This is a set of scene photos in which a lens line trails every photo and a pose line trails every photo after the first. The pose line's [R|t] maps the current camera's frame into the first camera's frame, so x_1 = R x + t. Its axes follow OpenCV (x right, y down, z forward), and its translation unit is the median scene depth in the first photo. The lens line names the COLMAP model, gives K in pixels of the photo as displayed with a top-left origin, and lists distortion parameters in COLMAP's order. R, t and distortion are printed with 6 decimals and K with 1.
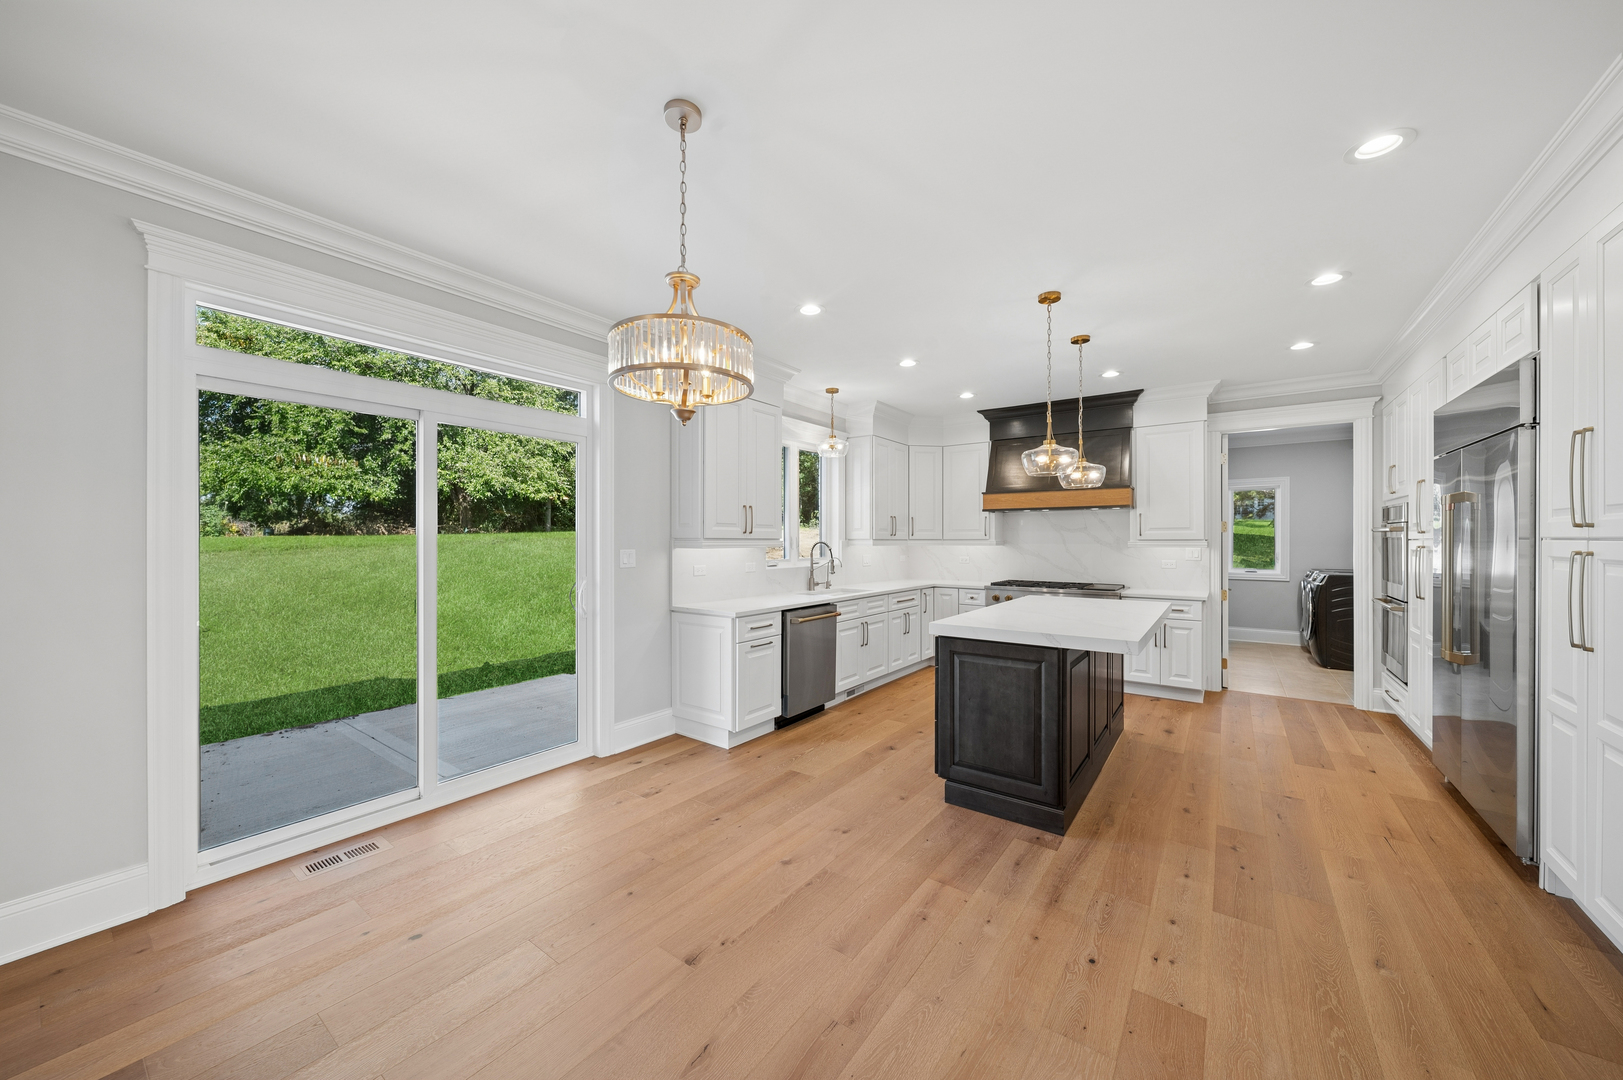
lens RADIAL K [[576.4, 0, 821.1], [0, 576.4, 537.5], [0, 0, 1]] dist [-0.001475, -0.001235]
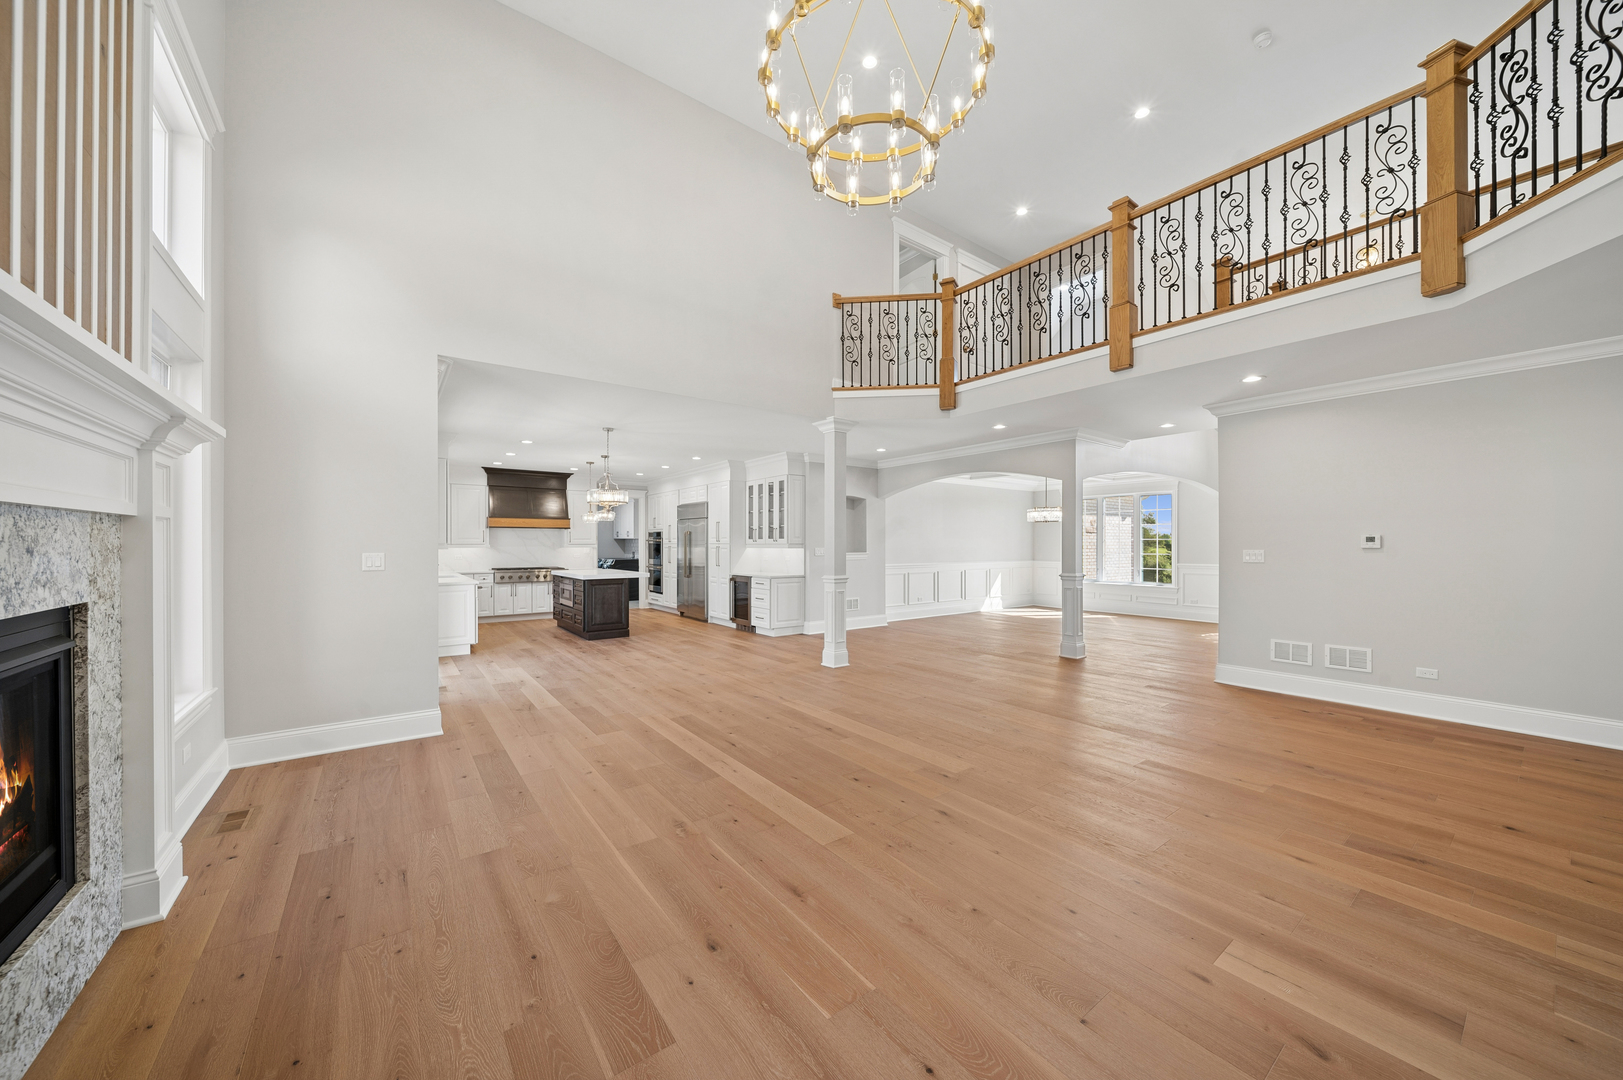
lens RADIAL K [[576.4, 0, 809.3], [0, 576.4, 542.9], [0, 0, 1]] dist [-0.001475, -0.001235]
pose [[0.302710, 0.004676, 0.953071, -1.645836], [-0.001445, 0.999989, -0.004447, 0.009402], [-0.953082, -0.000031, 0.302714, -0.652331]]
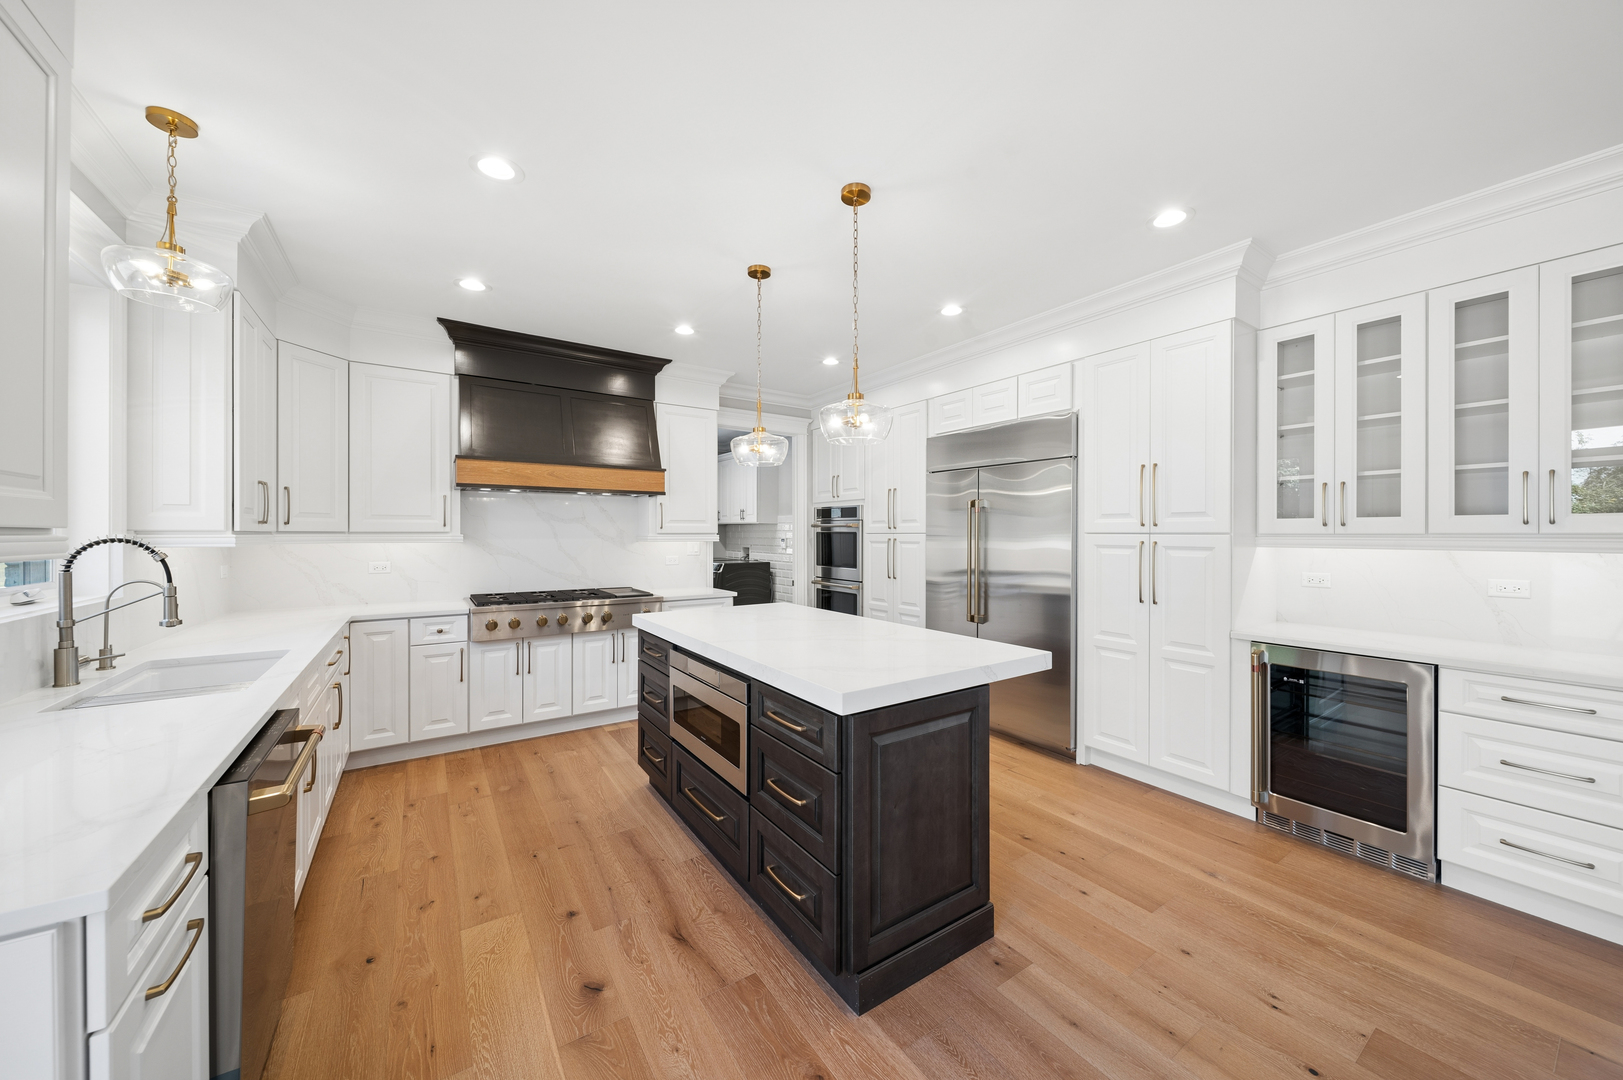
lens RADIAL K [[576.4, 0, 810.2], [0, 576.4, 532.6], [0, 0, 1]] dist [-0.001475, -0.001235]
pose [[0.347705, 0.002880, 0.937600, -0.246560], [-0.004591, 0.999989, -0.001370, 0.004141], [-0.937593, -0.003828, 0.347714, 0.681664]]
